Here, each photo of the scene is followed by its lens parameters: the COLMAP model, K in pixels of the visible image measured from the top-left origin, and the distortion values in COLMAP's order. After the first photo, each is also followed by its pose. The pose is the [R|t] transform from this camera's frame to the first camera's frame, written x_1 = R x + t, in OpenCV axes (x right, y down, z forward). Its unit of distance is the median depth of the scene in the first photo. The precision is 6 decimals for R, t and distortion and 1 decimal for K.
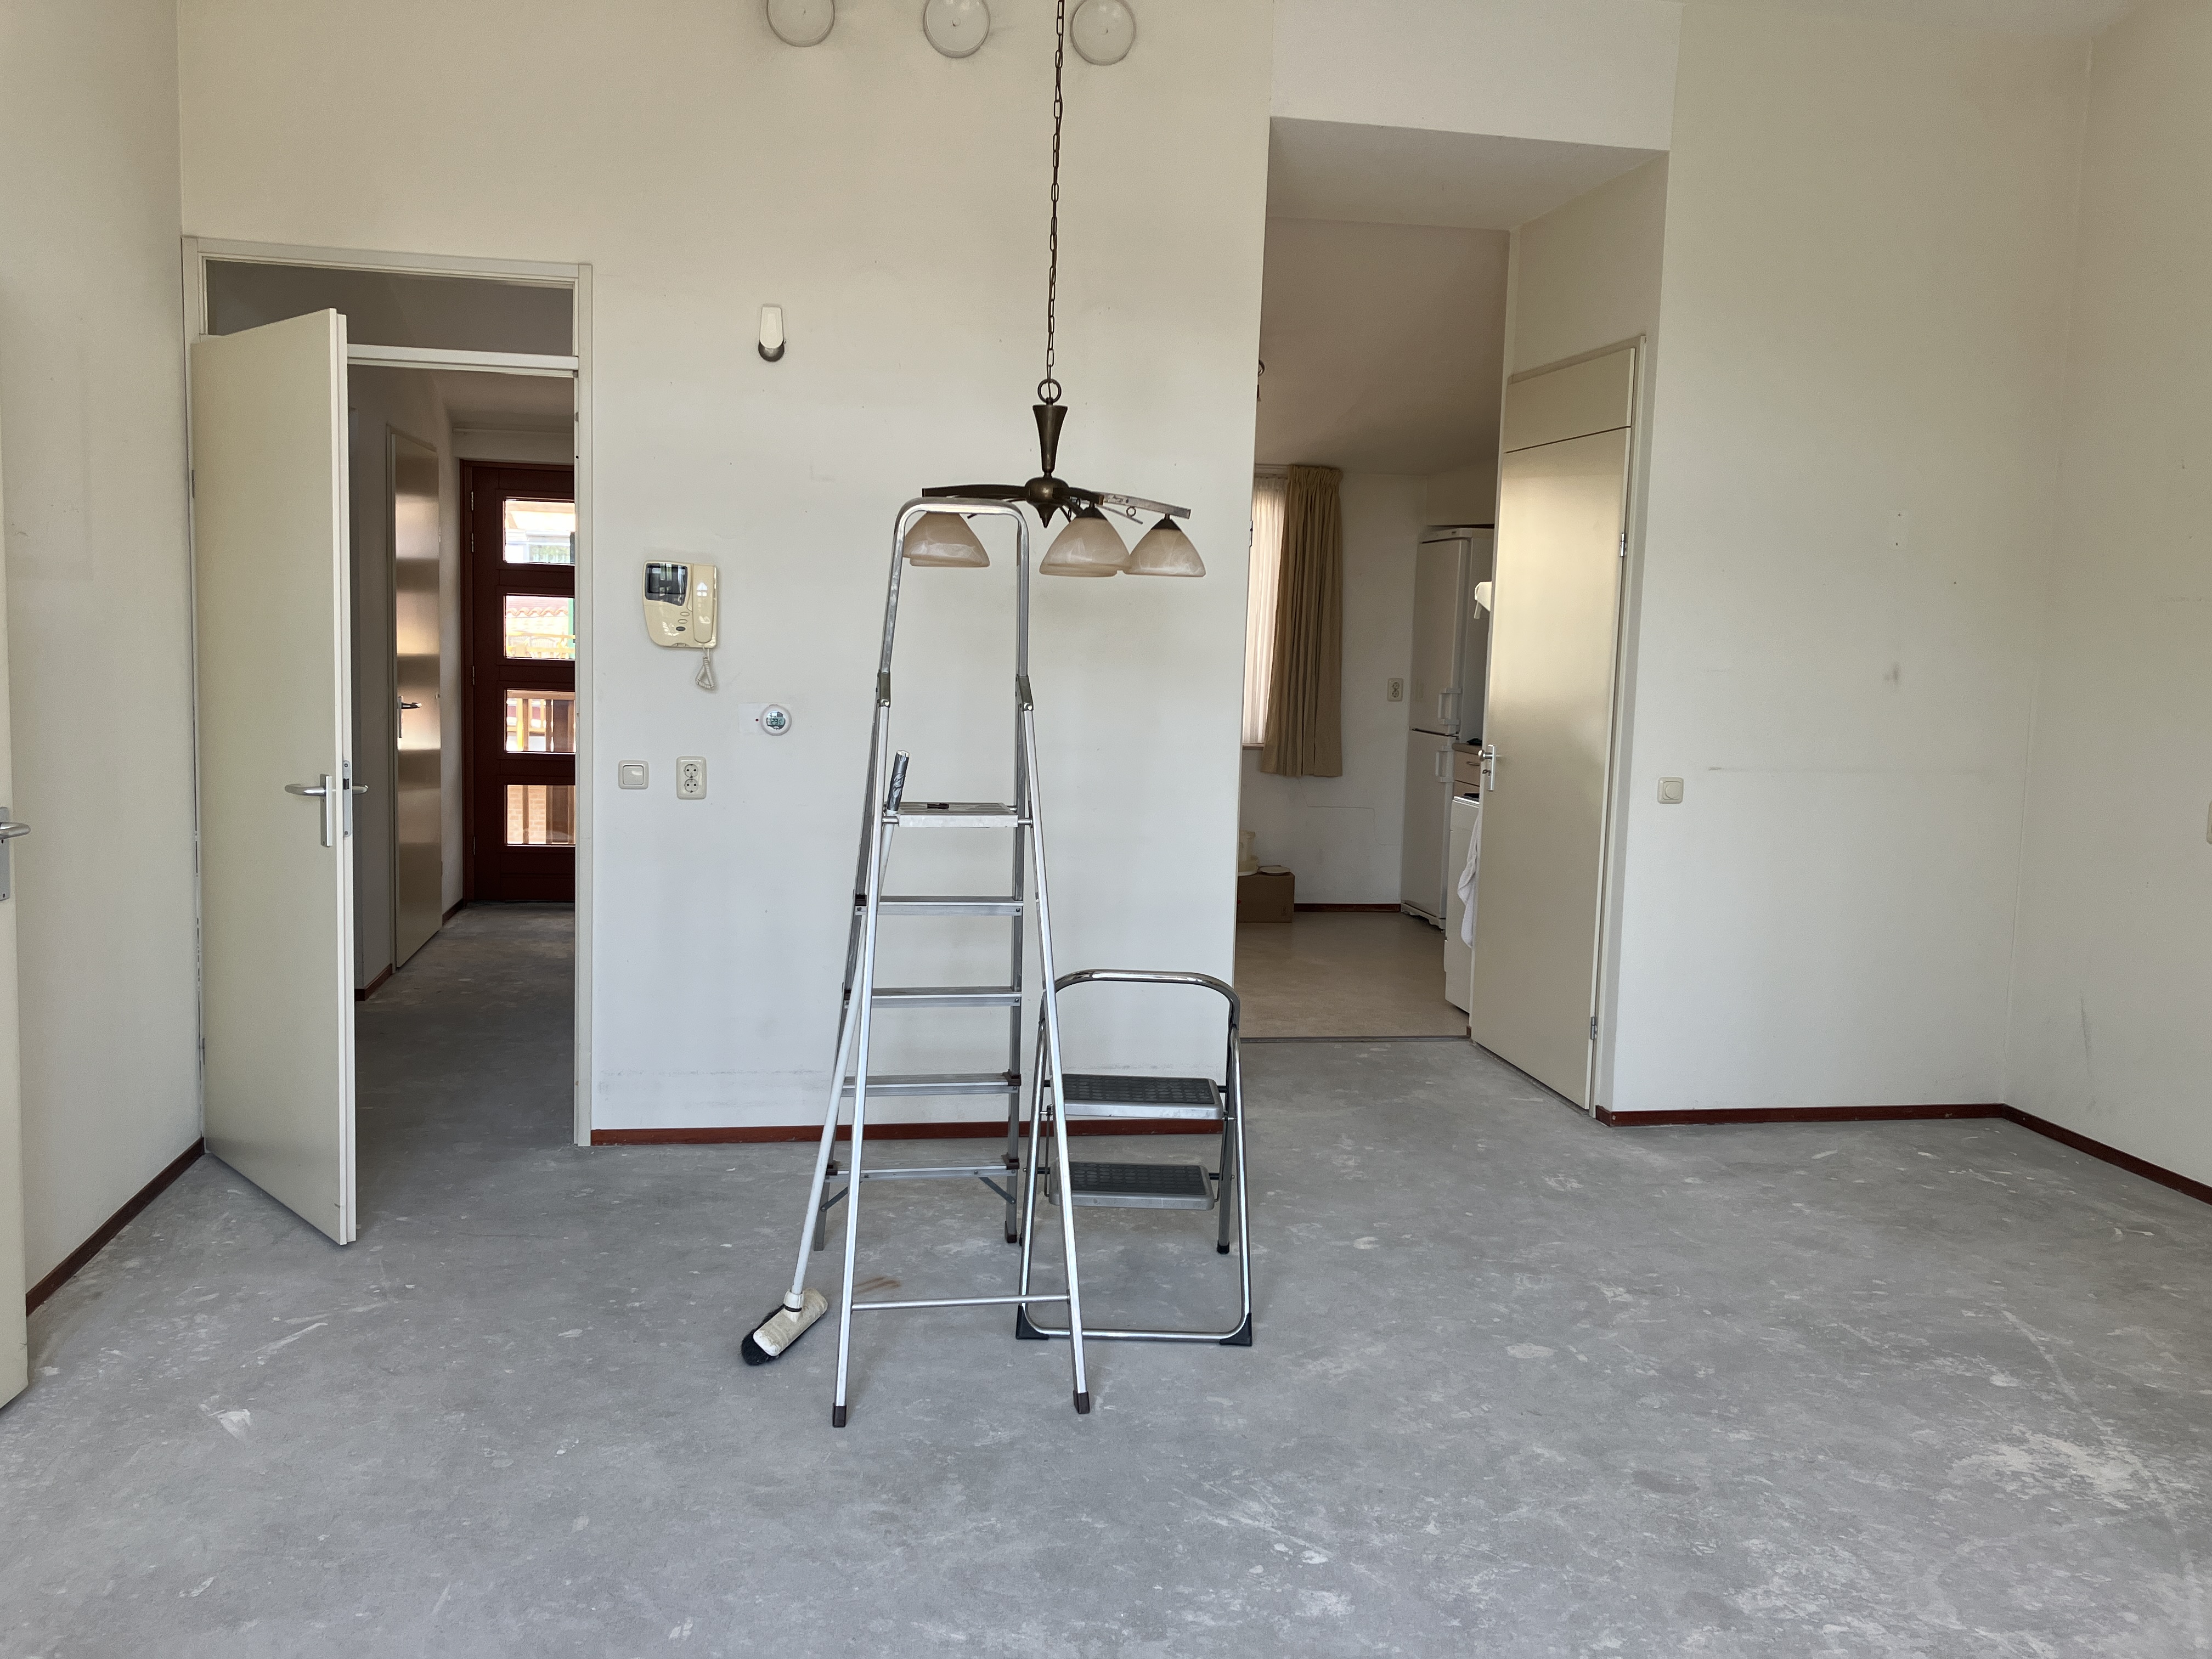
lens RADIAL K [[1845.6, 0, 1104.4], [0, 1845.6, 826.9], [0, 0, 1]] dist [0.004260, 0.004063]
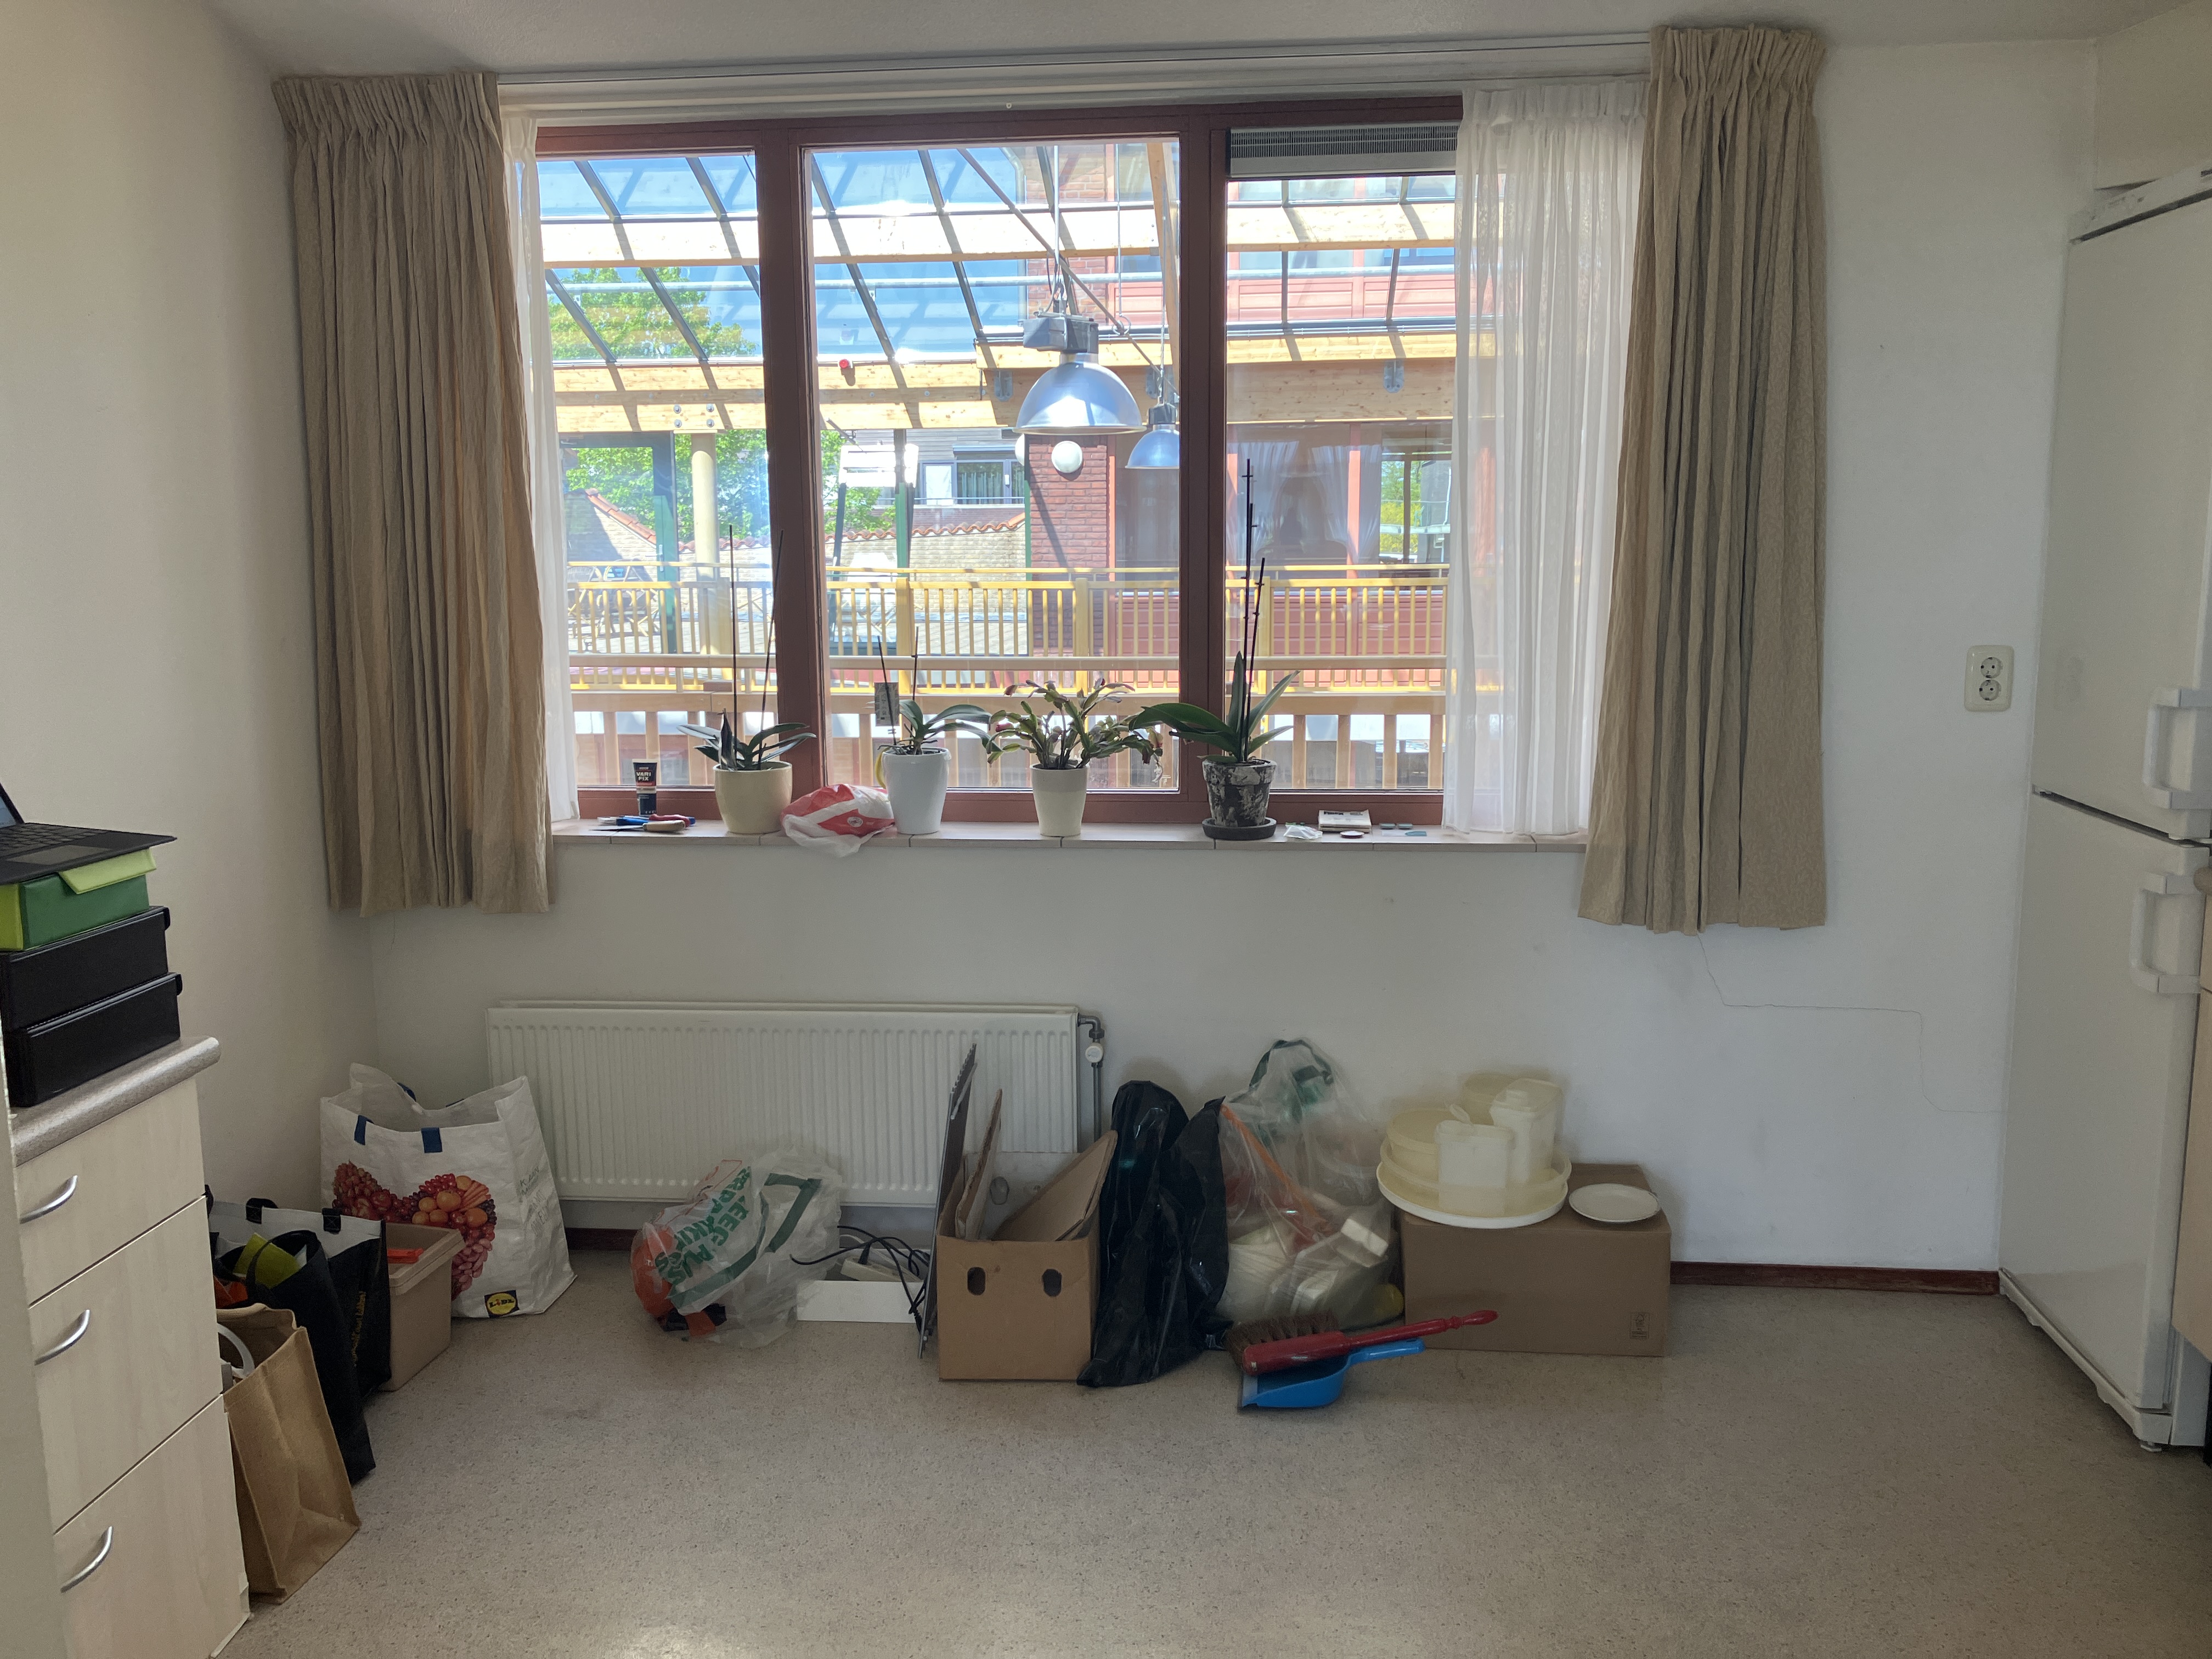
lens RADIAL K [[1845.6, 0, 1111.2], [0, 1845.6, 826.3], [0, 0, 1]] dist [0.004260, 0.004063]
pose [[0.959112, 0.007599, -0.282926, 0.099043], [0.003211, 0.999283, 0.037726, -0.061594], [0.283010, -0.037092, 0.958400, 0.626142]]
